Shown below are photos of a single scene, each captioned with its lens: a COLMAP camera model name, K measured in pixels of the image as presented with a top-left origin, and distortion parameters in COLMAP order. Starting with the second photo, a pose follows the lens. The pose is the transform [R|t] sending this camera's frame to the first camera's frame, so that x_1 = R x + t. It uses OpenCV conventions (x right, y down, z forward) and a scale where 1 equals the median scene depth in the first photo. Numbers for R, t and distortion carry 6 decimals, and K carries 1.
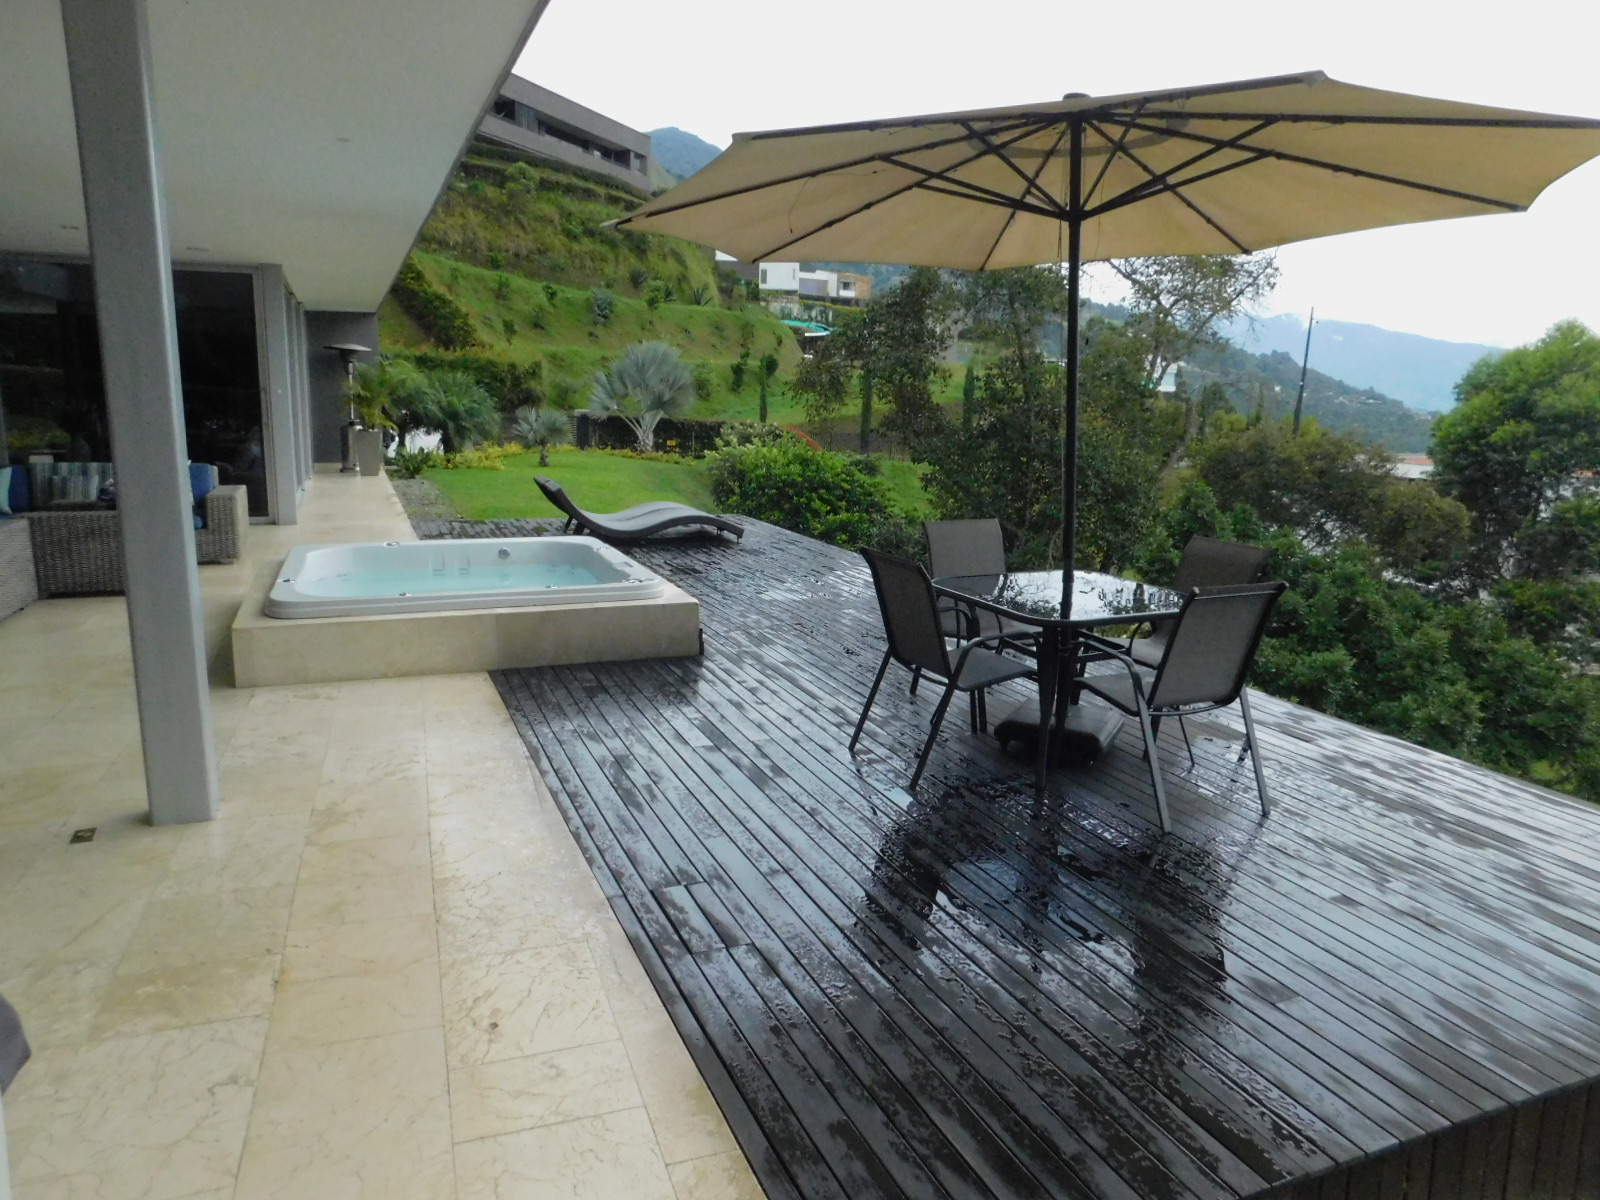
lens RADIAL K [[1060.2, 0, 801.7], [0, 1060.2, 594.8], [0, 0, 1]] dist [-0.070065, 0.058212]
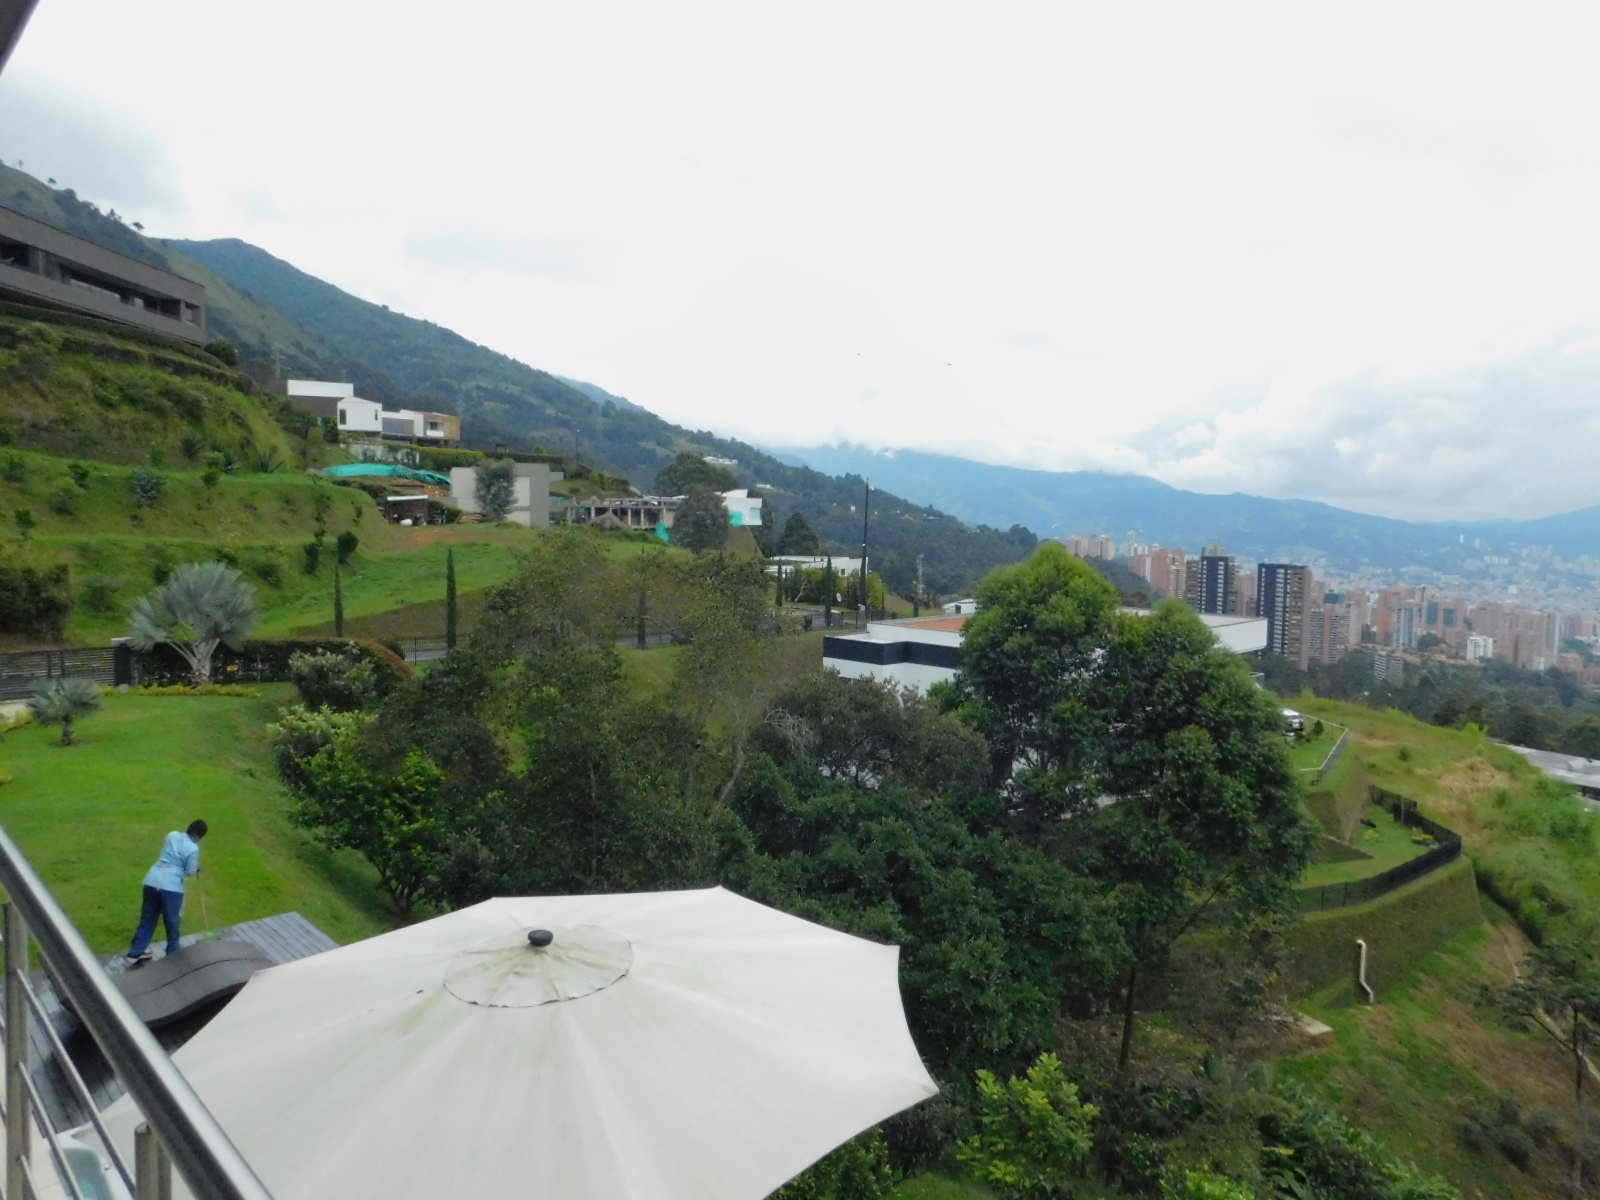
lens RADIAL K [[1060.2, 0, 801.7], [0, 1060.2, 594.8], [0, 0, 1]] dist [-0.070065, 0.058212]
pose [[0.931792, -0.038157, 0.360981, 0.008273], [0.078671, 0.992051, -0.098210, -0.048766], [-0.354364, 0.119910, 0.927388, -0.016994]]
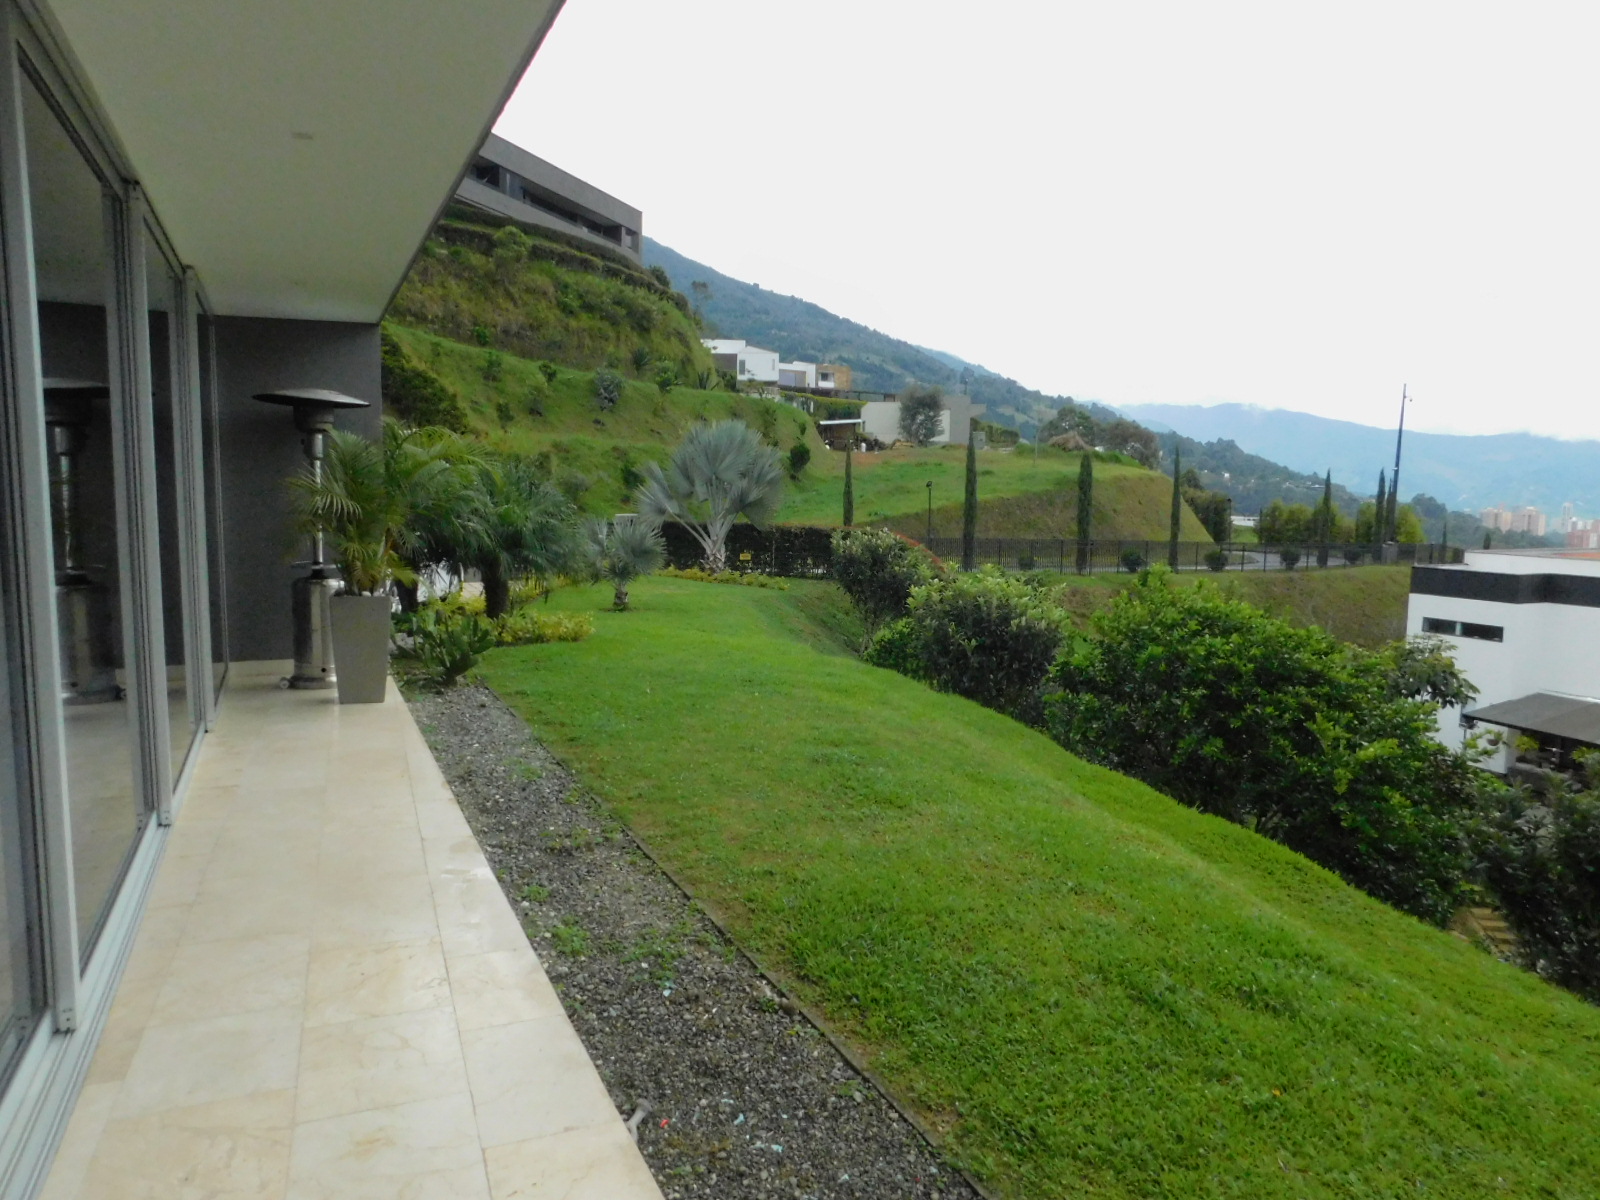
lens RADIAL K [[1060.2, 0, 801.7], [0, 1060.2, 594.8], [0, 0, 1]] dist [-0.070065, 0.058212]
pose [[0.999029, -0.016890, 0.040692, -0.071046], [0.020339, 0.996096, -0.085905, -0.032464], [-0.039083, 0.086649, 0.995472, 0.161122]]
